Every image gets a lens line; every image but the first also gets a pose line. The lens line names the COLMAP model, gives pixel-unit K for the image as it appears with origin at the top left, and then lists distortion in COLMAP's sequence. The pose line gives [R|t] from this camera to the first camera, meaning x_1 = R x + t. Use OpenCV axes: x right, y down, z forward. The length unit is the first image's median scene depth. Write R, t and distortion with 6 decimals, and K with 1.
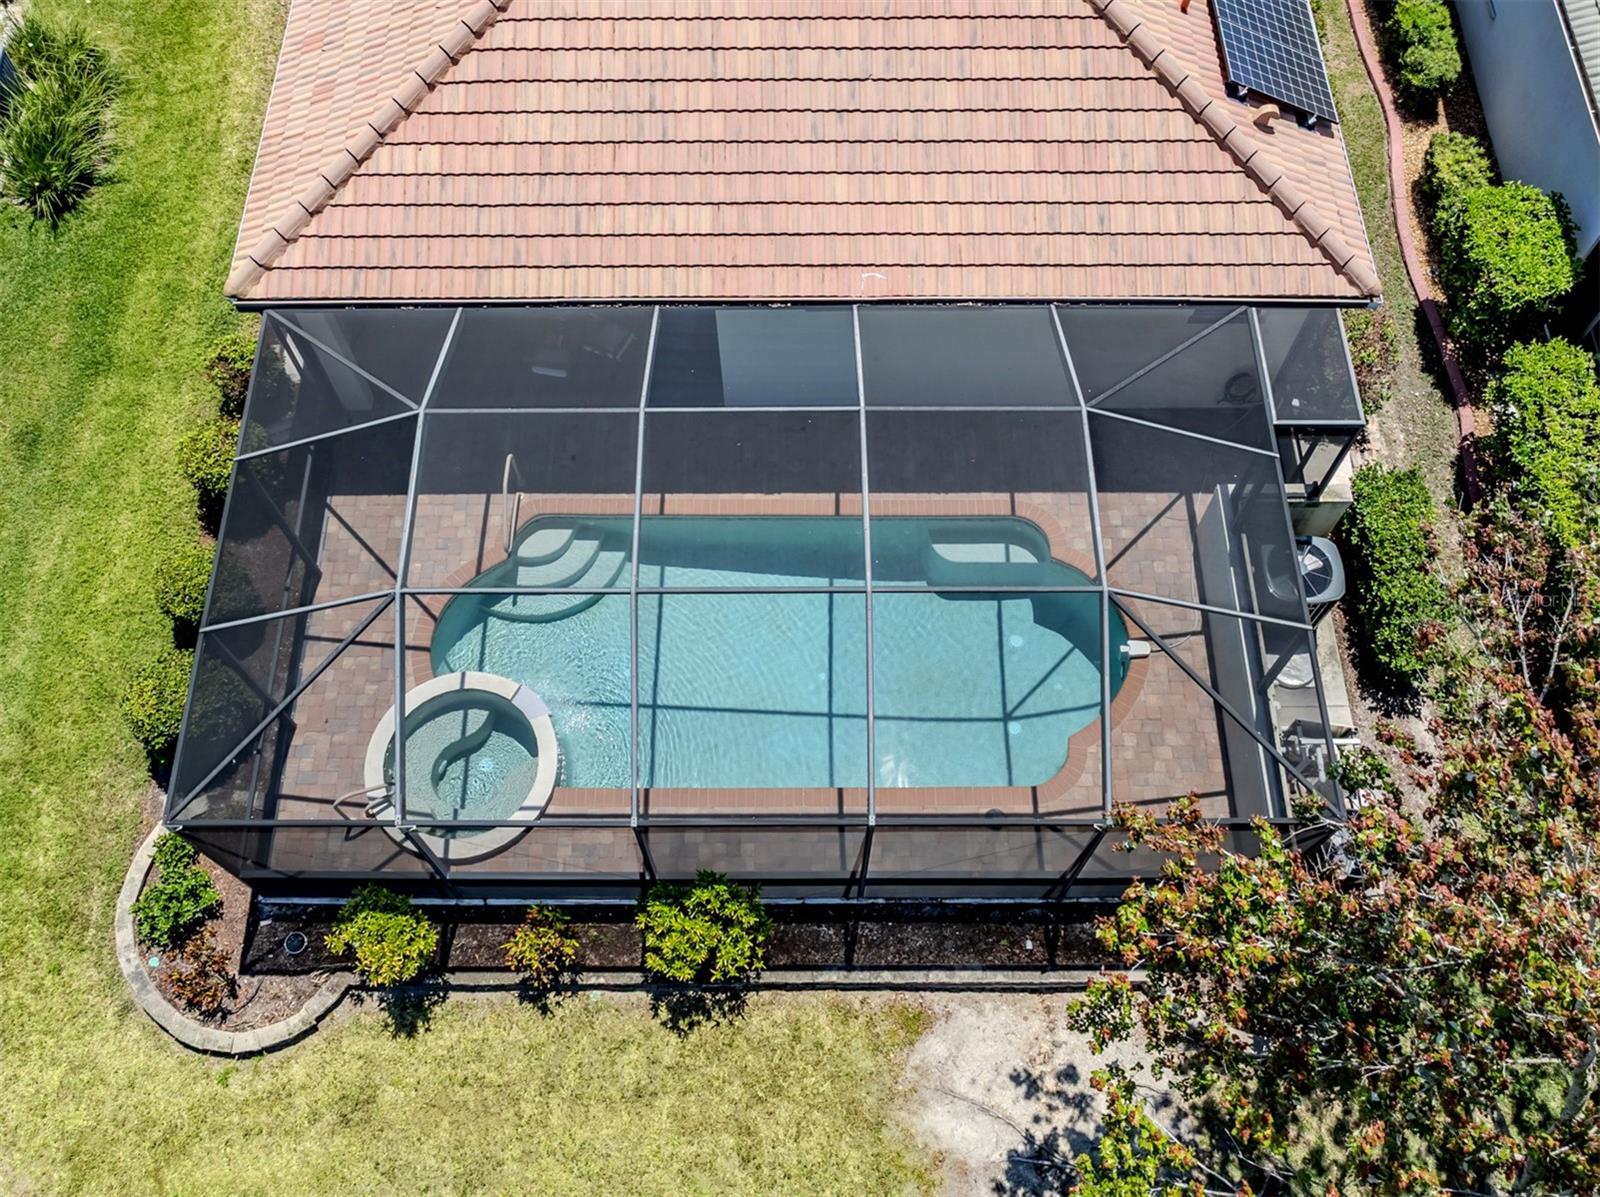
lens RADIAL K [[1462.3, 0, 799.5], [0, 1462.3, 453.4], [0, 0, 1]] dist [-0.028357, 0.000761]
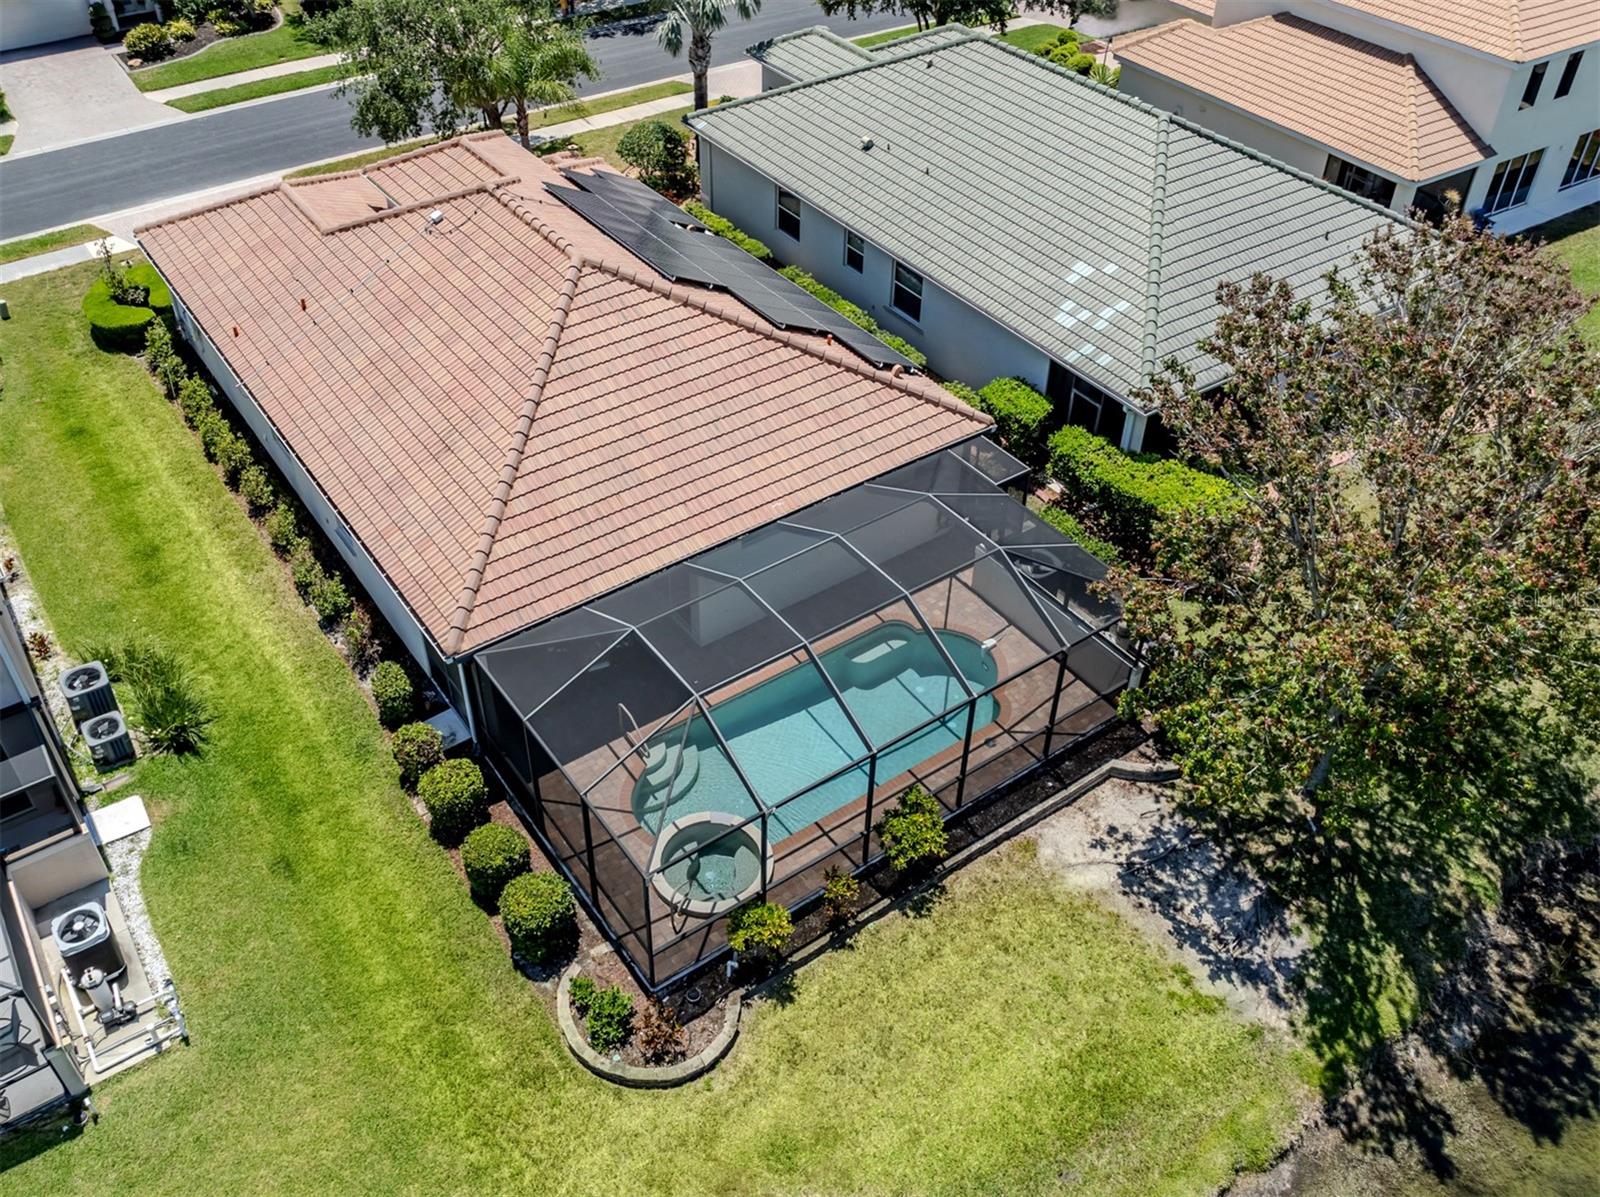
lens RADIAL K [[1401.5, 0, 639.5], [0, 1401.5, 593.0], [0, 0, 1]] dist [-0.010356, -0.016890]
pose [[0.841701, -0.353712, 0.407955, -0.847095], [0.478736, 0.838297, -0.260902, 0.343638], [-0.249703, 0.414904, 0.874930, -0.430340]]
